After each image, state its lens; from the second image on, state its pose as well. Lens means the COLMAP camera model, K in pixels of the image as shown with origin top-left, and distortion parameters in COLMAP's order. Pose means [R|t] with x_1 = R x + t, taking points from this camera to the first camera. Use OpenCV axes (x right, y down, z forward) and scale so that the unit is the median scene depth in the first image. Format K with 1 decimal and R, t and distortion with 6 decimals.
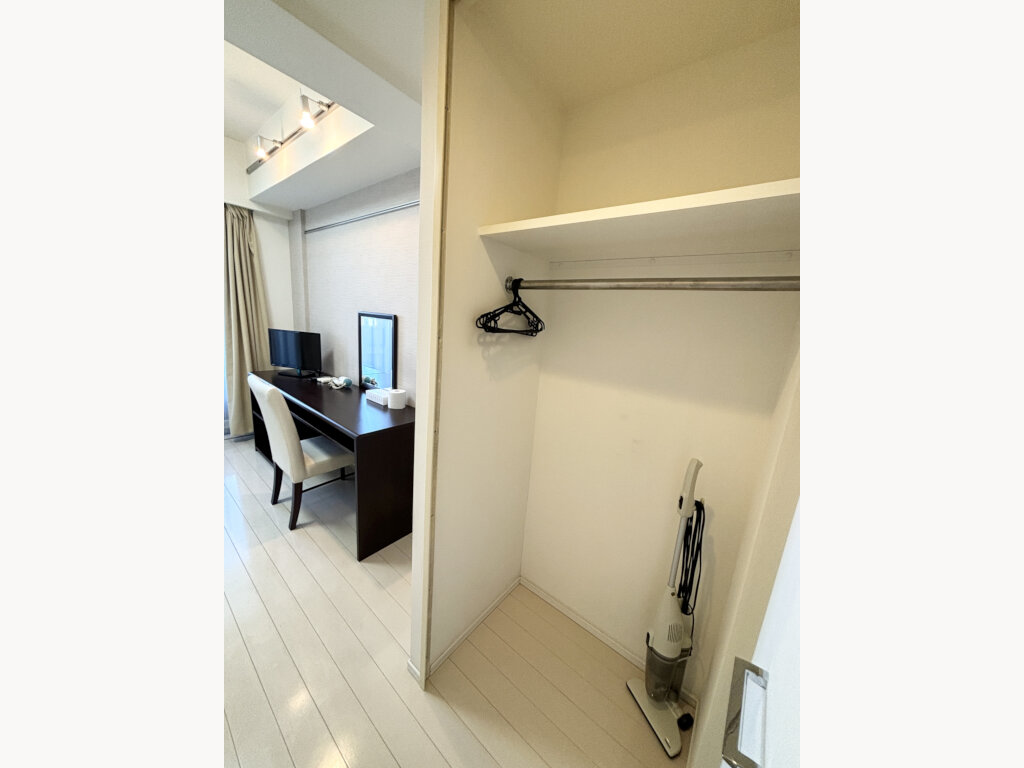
lens RADIAL K [[316.3, 0, 512.0], [0, 316.3, 384.0], [0, 0, 1]] dist [0.016025, 0.000012]
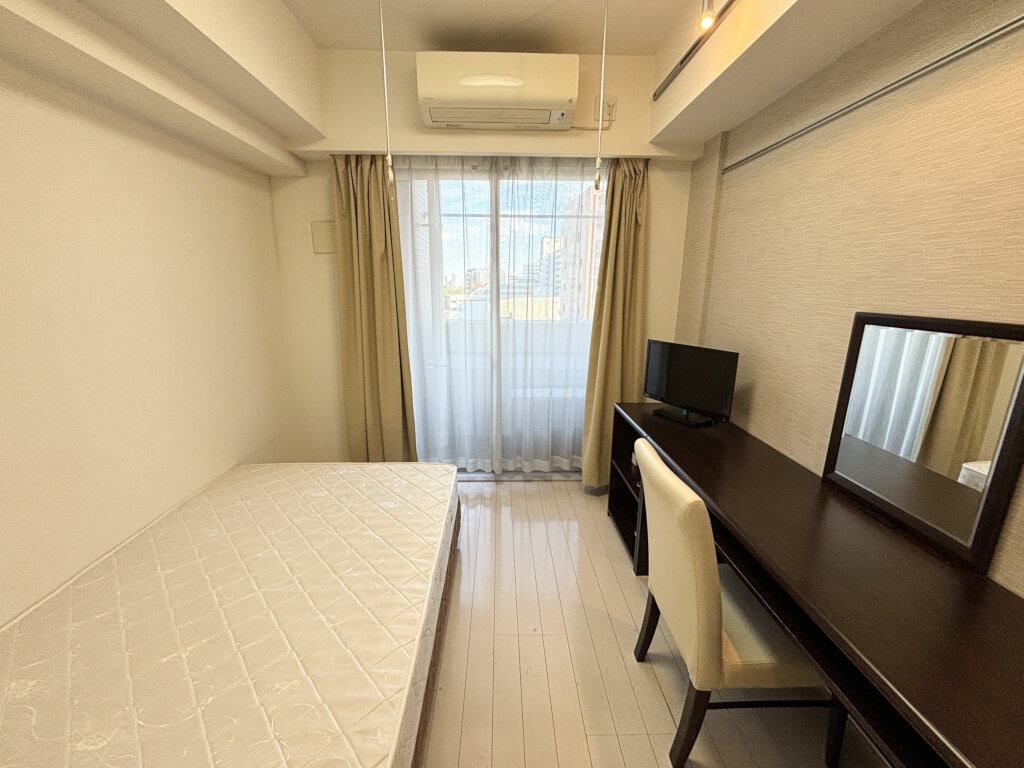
lens RADIAL K [[410.8, 0, 512.0], [0, 410.8, 384.0], [0, 0, 1]] dist [-0.004244, 0.000202]
pose [[0.652064, 0.103201, -0.751107, -0.323557], [-0.103586, 0.993529, 0.046583, -0.097575], [0.751054, 0.047429, 0.658535, 0.267096]]
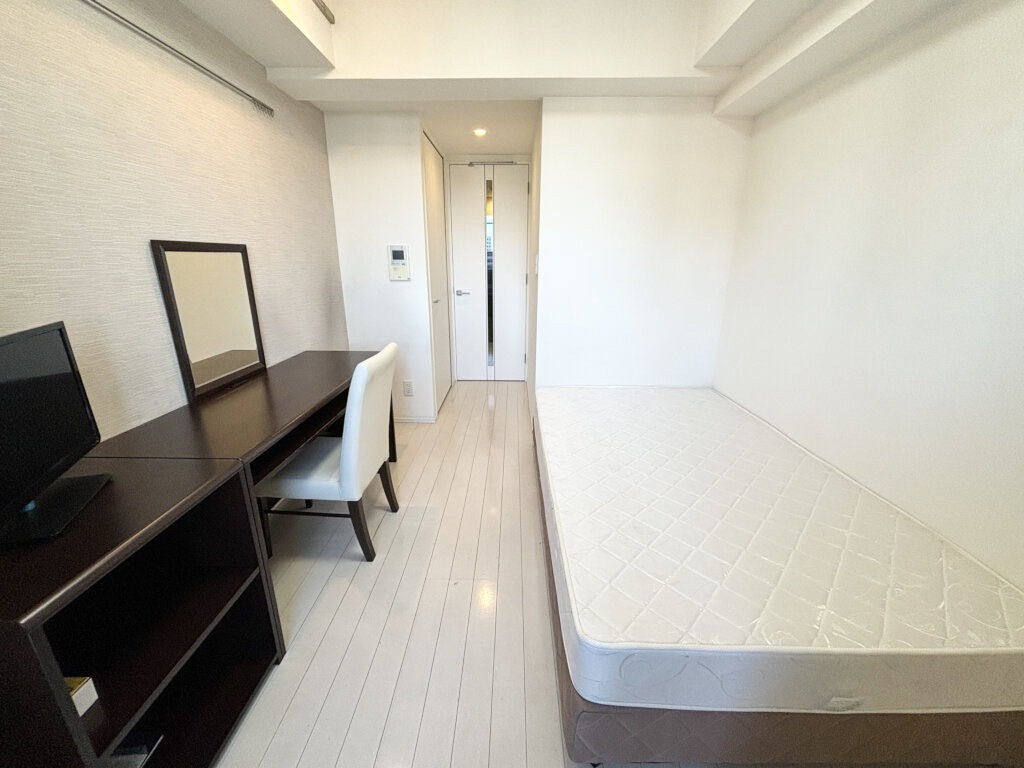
lens RADIAL K [[410.8, 0, 512.0], [0, 410.8, 384.0], [0, 0, 1]] dist [-0.004244, 0.000202]
pose [[-0.621553, -0.309934, 0.719453, -1.130940], [0.097163, 0.880813, 0.463388, -0.236759], [-0.777323, 0.357925, -0.517358, 0.866804]]
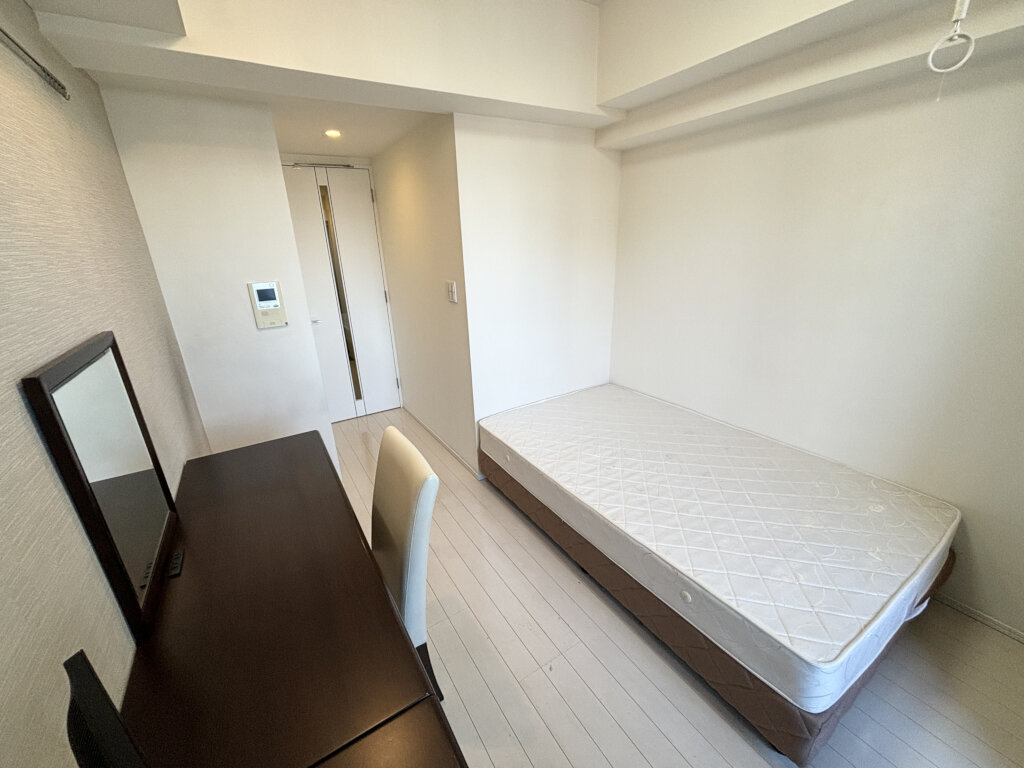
lens RADIAL K [[410.8, 0, 512.0], [0, 410.8, 384.0], [0, 0, 1]] dist [-0.004244, 0.000202]
pose [[-0.945991, -0.151763, 0.286476, -0.786676], [0.020563, 0.853794, 0.520206, -0.320532], [-0.323539, 0.498001, -0.804561, 0.993742]]
